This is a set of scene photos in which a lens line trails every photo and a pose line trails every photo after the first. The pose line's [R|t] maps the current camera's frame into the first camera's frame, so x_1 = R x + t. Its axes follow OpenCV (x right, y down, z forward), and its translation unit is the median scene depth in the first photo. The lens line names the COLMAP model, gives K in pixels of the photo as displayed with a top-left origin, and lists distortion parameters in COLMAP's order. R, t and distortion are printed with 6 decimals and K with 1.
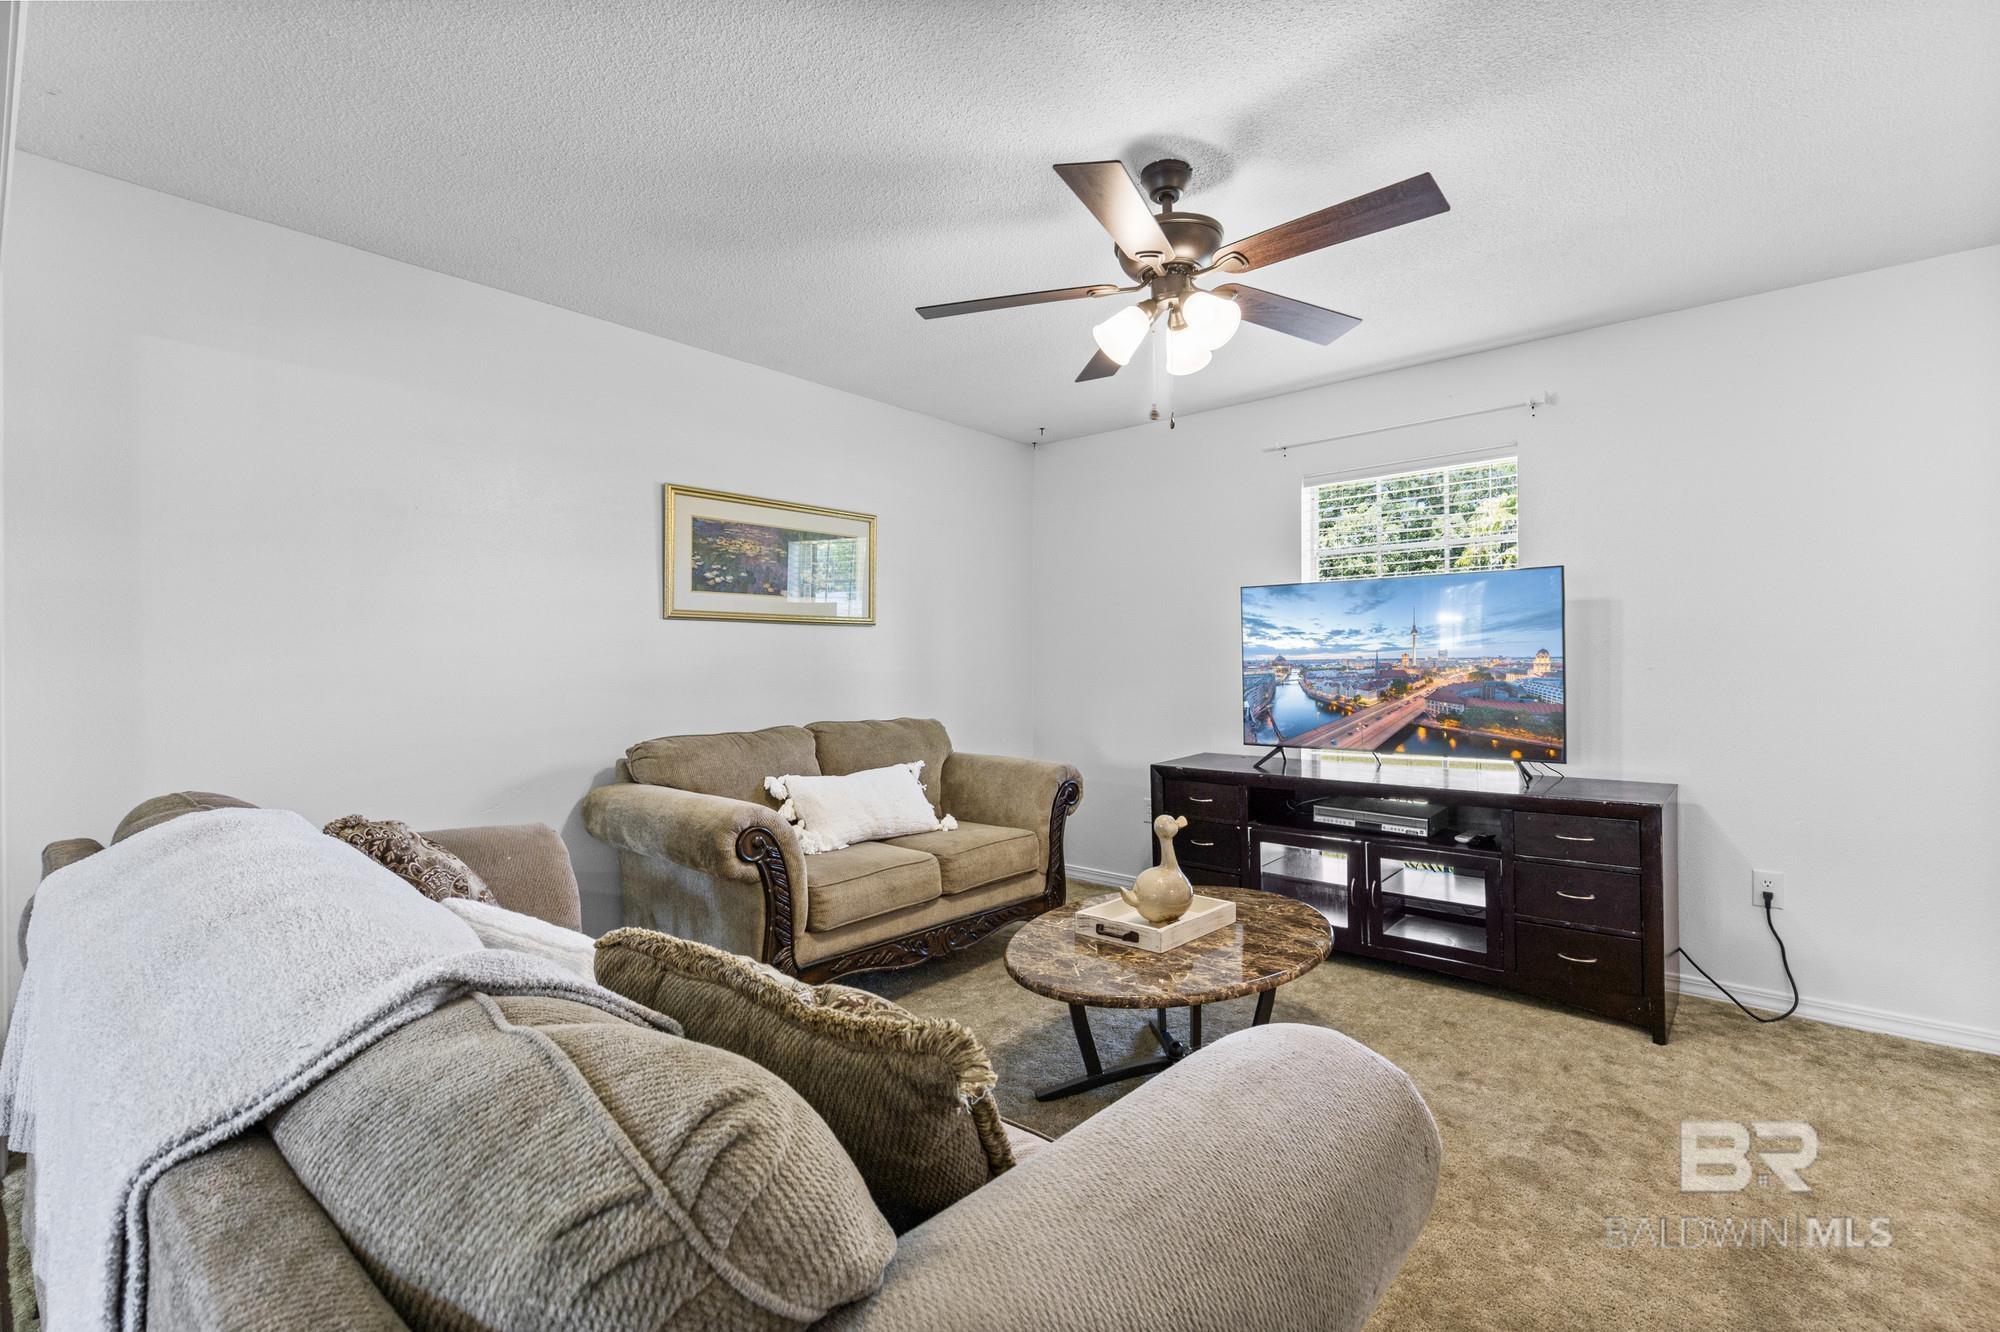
lens RADIAL K [[898.4, 0, 1000.0], [0, 898.4, 666.0], [0, 0, 1]] dist [-0.001422, -0.000266]
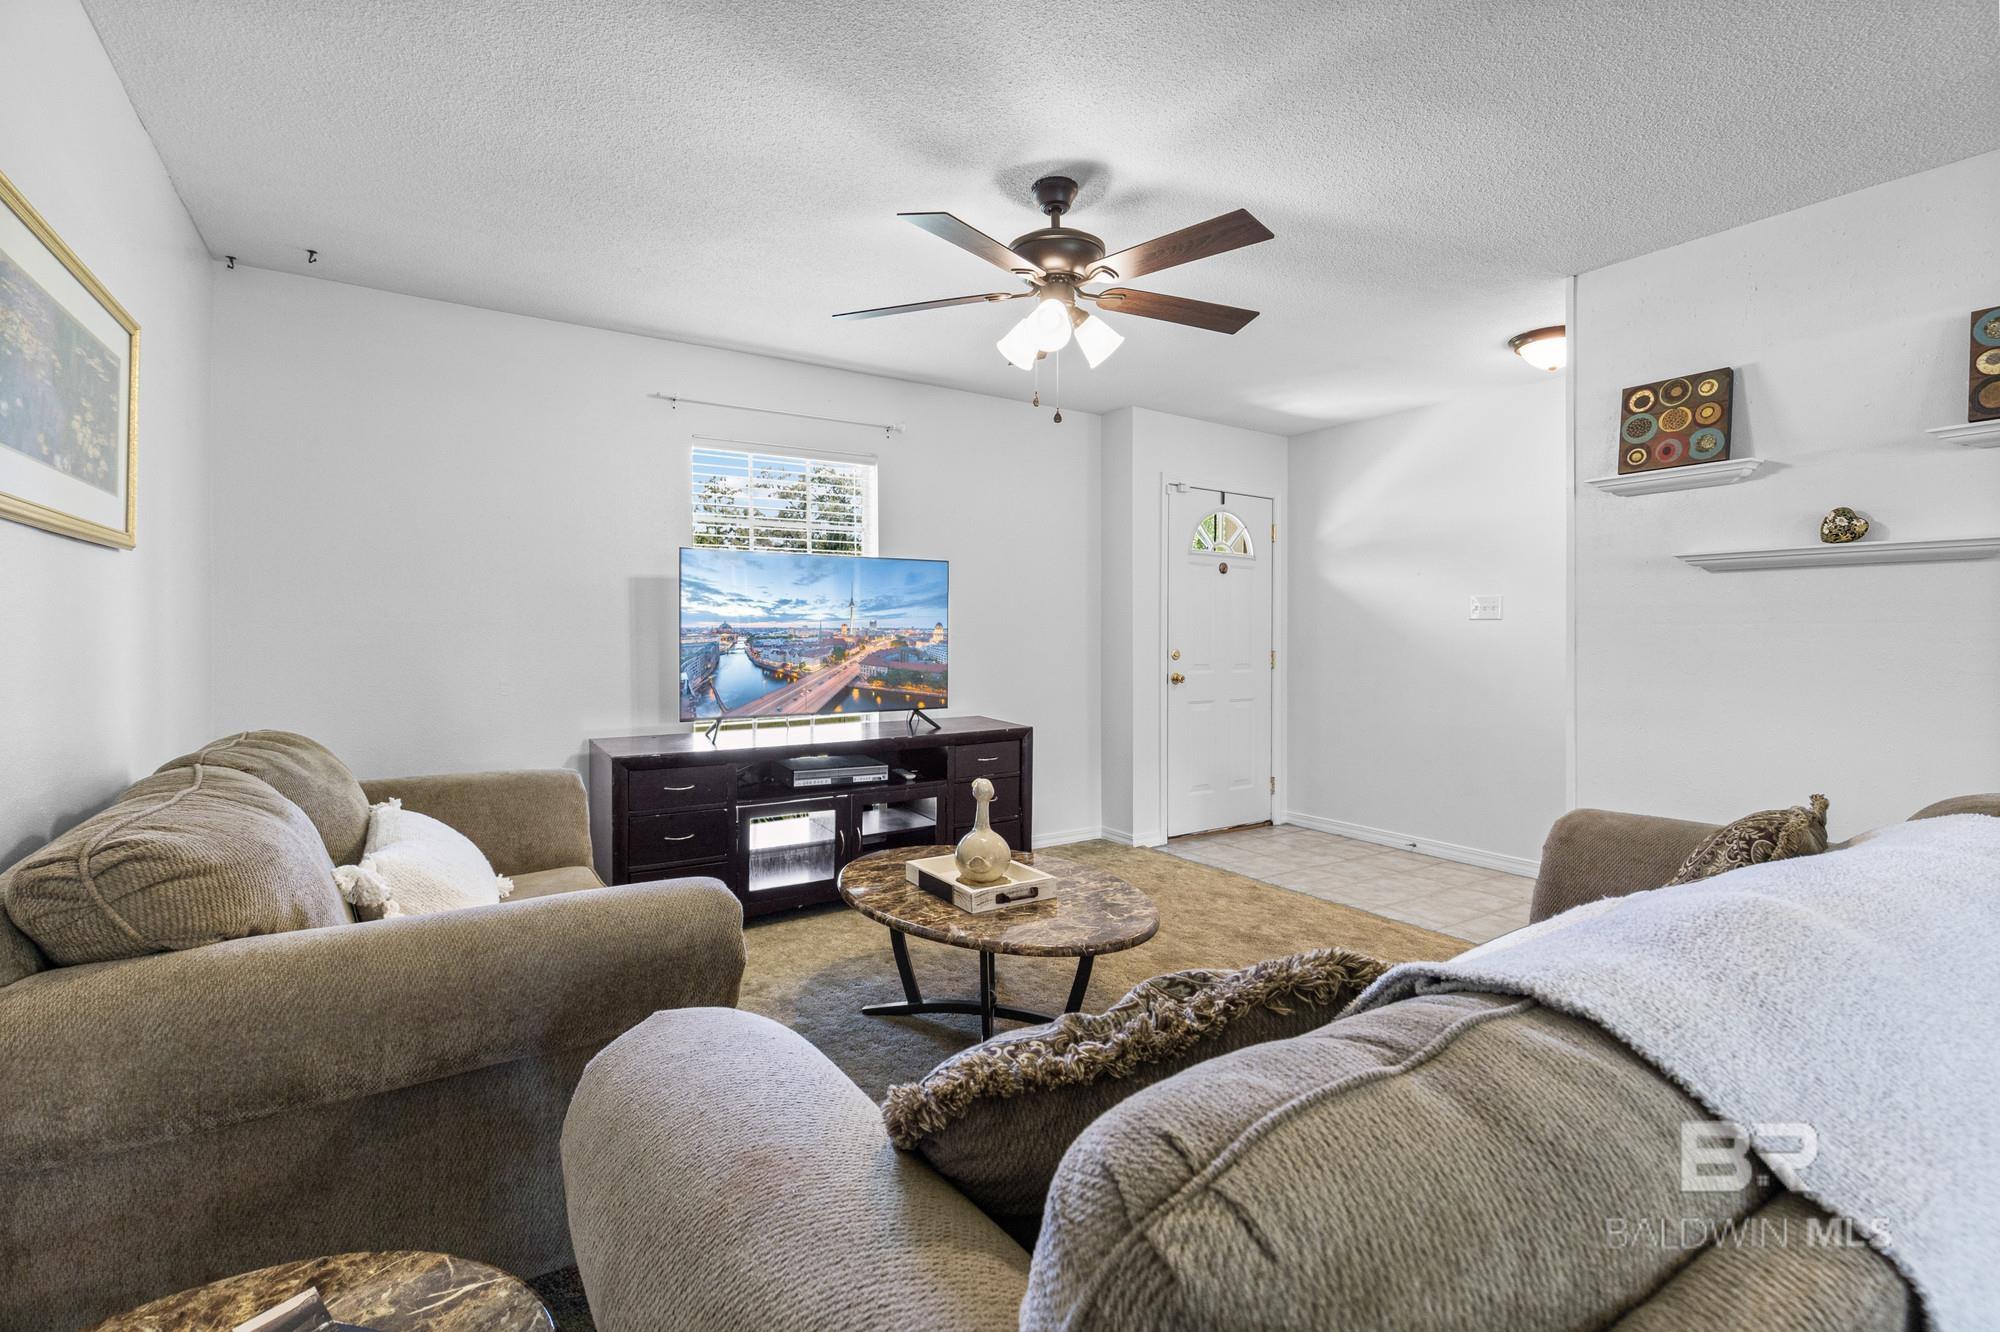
lens RADIAL K [[896.1, 0, 1000.0], [0, 896.1, 666.0], [0, 0, 1]] dist [-0.000637, 0.000004]
pose [[0.267543, -0.023001, 0.963271, -0.564251], [-0.001952, 0.999700, 0.024413, 0.010924], [-0.963544, -0.008412, 0.267418, 0.506202]]
